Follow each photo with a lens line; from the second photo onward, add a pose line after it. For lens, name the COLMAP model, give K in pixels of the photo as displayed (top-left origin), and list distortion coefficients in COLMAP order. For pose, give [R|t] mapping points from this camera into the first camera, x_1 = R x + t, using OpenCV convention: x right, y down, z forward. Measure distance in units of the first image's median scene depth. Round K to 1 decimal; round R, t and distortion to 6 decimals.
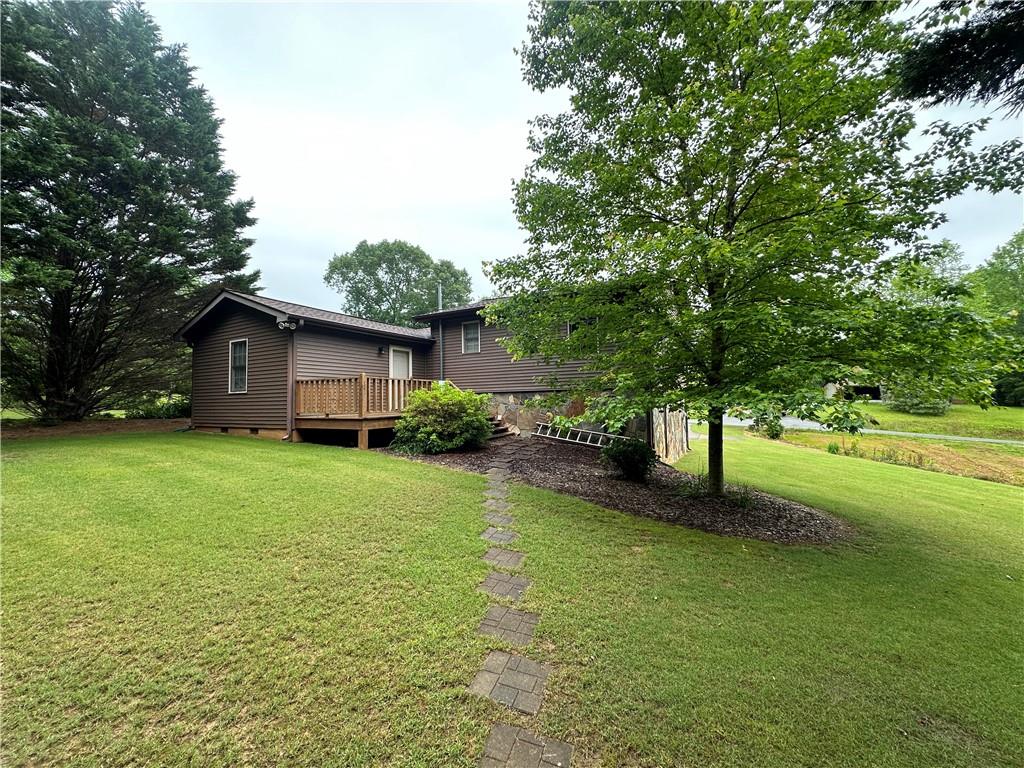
lens RADIAL K [[405.0, 0, 512.0], [0, 405.0, 384.0], [0, 0, 1]] dist [-0.015367, 0.000710]
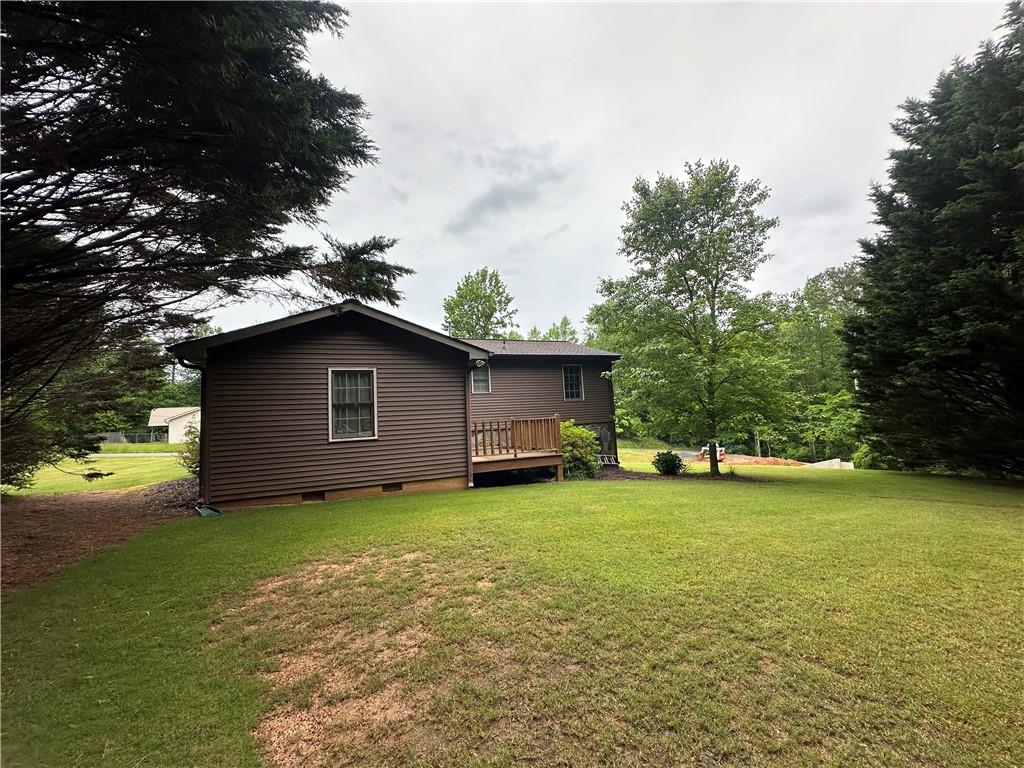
lens RADIAL K [[405.0, 0, 512.0], [0, 405.0, 384.0], [0, 0, 1]] dist [-0.015367, 0.000710]
pose [[0.636354, 0.074494, 0.767792, -1.208851], [0.026969, 0.992569, -0.118655, 0.018504], [-0.770926, 0.096213, 0.629616, 0.334154]]
